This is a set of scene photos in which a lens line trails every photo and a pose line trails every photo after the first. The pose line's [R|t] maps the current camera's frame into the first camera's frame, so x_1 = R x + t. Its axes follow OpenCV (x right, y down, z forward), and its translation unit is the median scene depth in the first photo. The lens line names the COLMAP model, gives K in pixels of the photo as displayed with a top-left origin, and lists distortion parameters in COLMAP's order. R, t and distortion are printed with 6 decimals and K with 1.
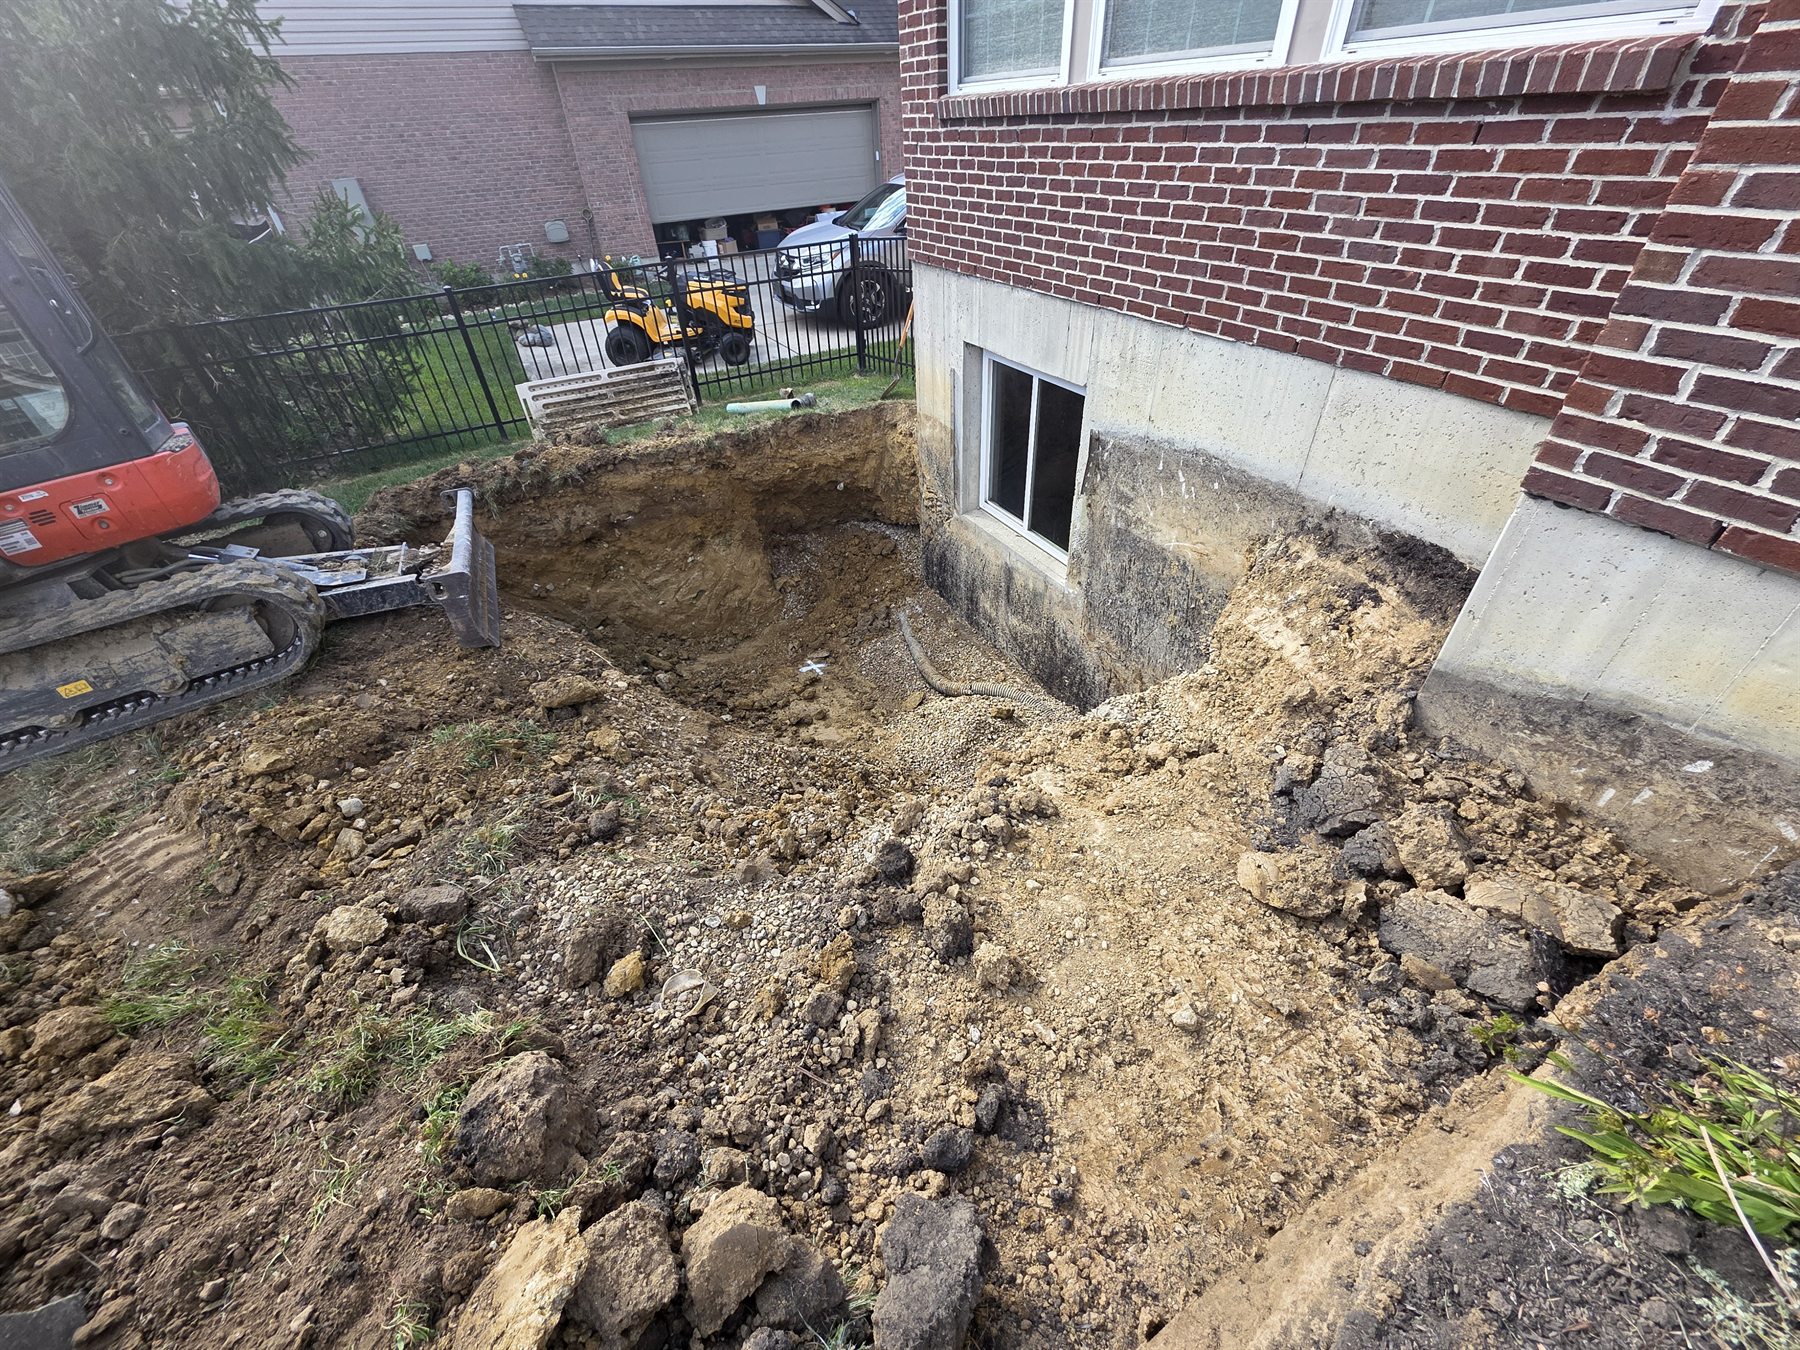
lens RADIAL K [[717.4, 0, 900.6], [0, 717.4, 682.2], [0, 0, 1]] dist [-0.003428, 0.000039]
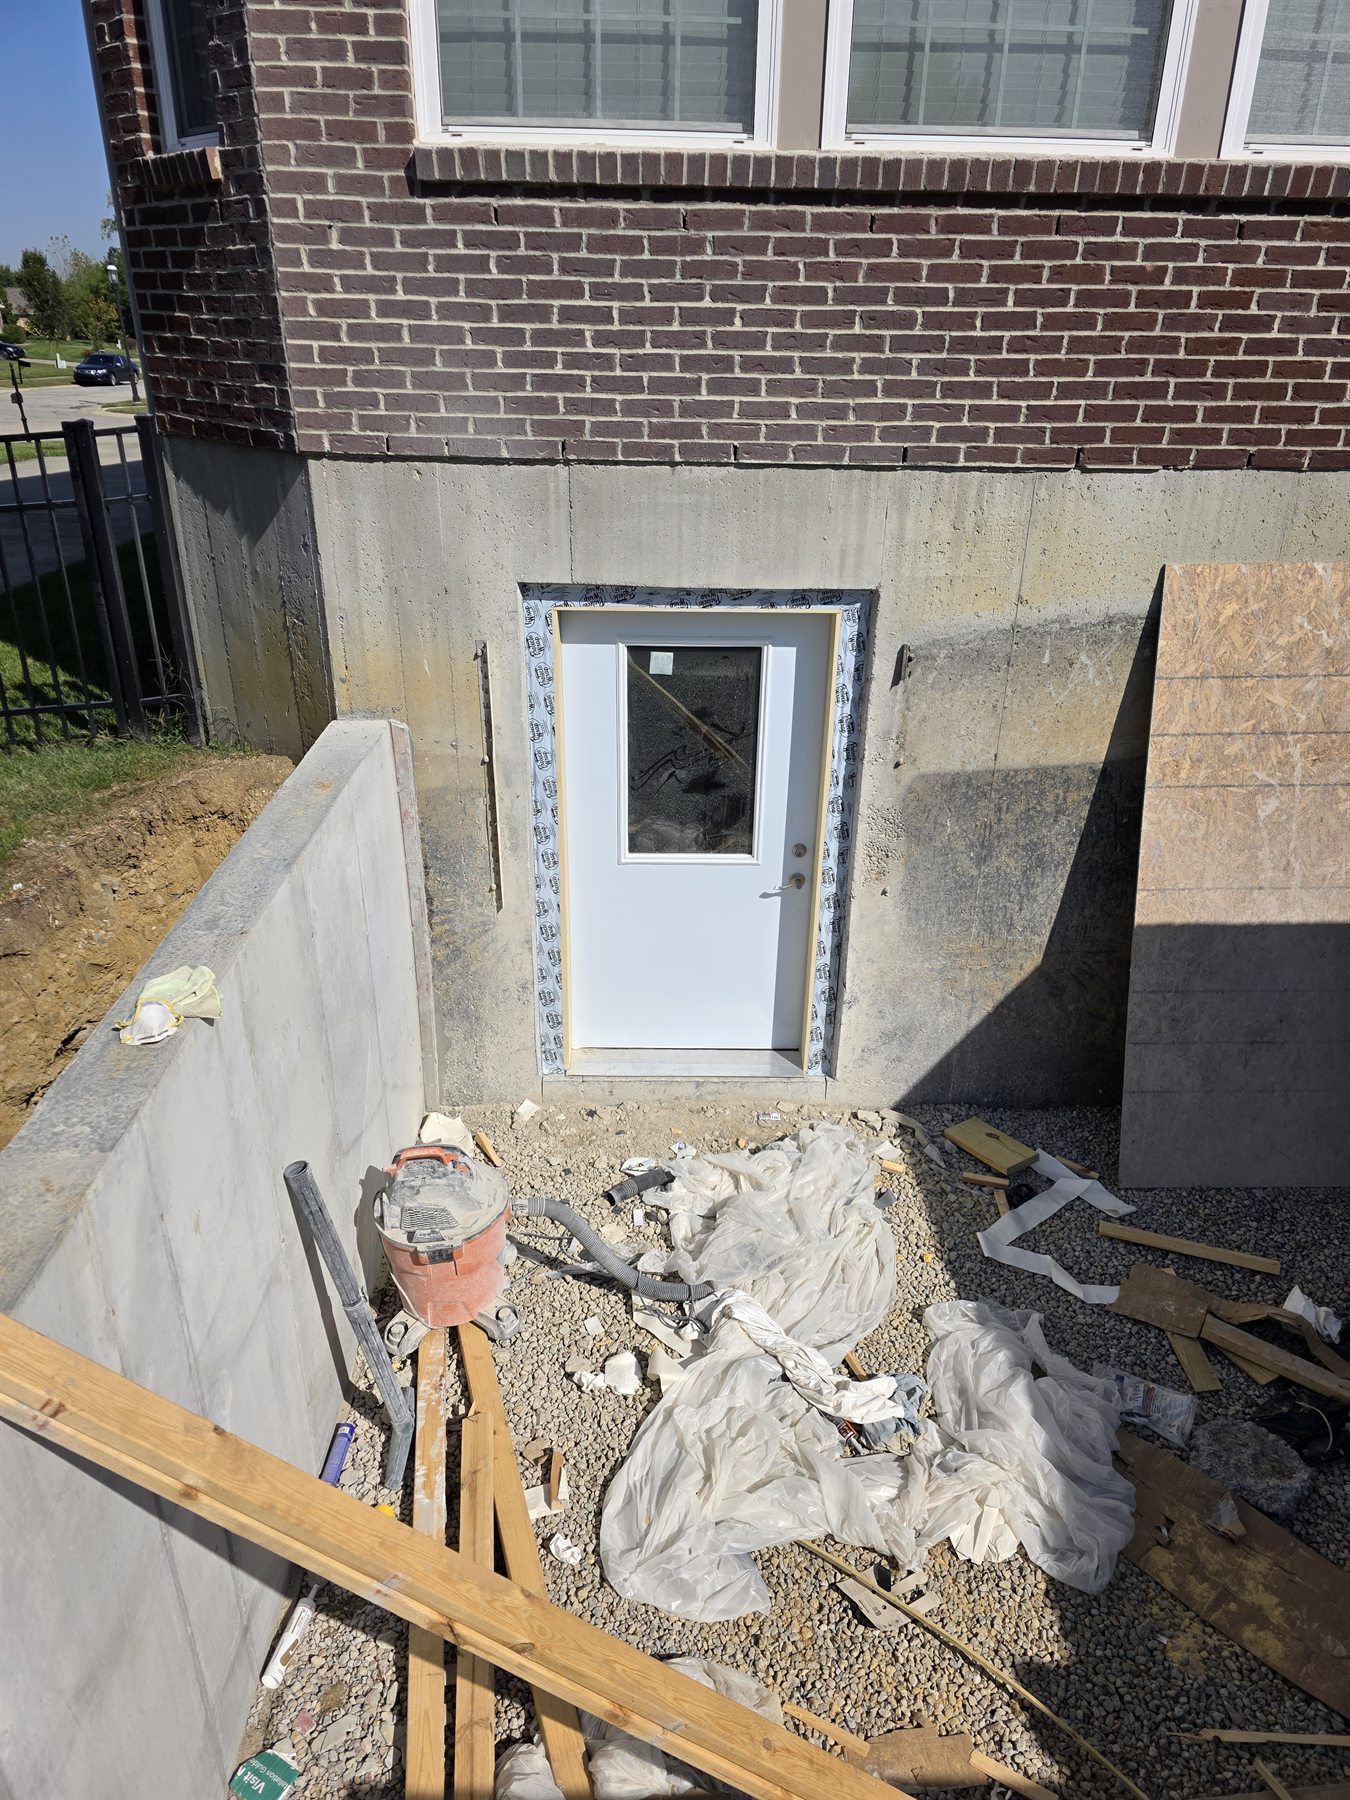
lens RADIAL K [[1199.9, 0, 680.4], [0, 1199.9, 887.6], [0, 0, 1]] dist [0.056688, -0.053933]
pose [[0.449060, -0.329371, 0.830578, -1.121005], [0.526541, 0.848569, 0.051826, -0.468763], [-0.721873, 0.414060, 0.554485, 0.901850]]
